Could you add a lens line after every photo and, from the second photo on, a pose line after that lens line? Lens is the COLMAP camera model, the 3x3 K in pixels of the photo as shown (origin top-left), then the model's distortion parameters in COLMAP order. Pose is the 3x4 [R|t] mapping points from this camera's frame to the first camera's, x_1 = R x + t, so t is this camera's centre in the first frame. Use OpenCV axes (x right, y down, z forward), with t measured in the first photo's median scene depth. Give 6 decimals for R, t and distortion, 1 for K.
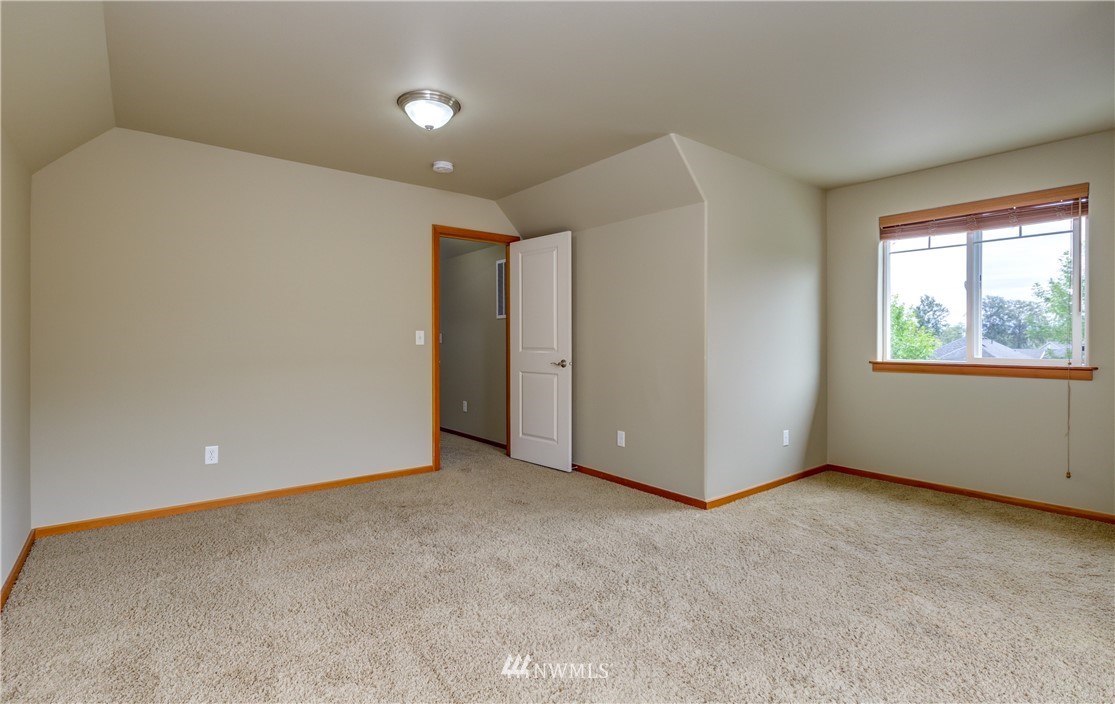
lens RADIAL K [[520.2, 0, 549.0], [0, 520.2, 339.6], [0, 0, 1]] dist [0.001025, 0.000018]
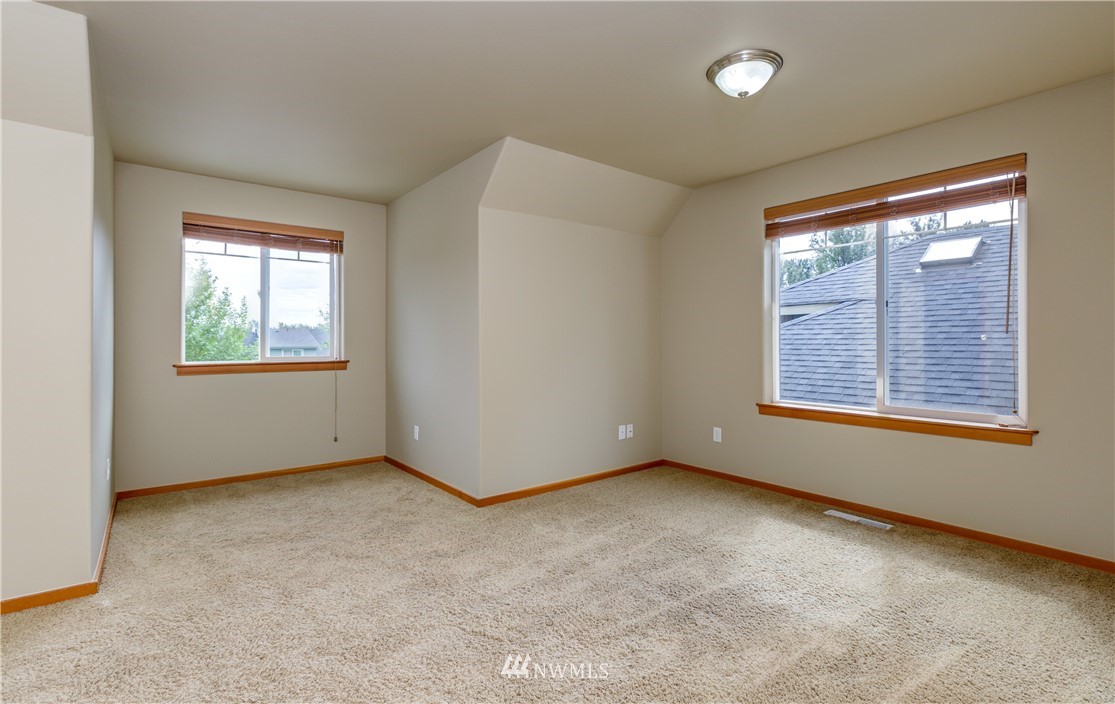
lens RADIAL K [[520.2, 0, 549.0], [0, 520.2, 339.6], [0, 0, 1]] dist [0.001025, 0.000018]
pose [[0.010155, 0.002224, 0.999946, -0.373205], [0.000219, 0.999997, -0.002226, -0.001623], [-0.999948, 0.000241, 0.010155, 0.407021]]
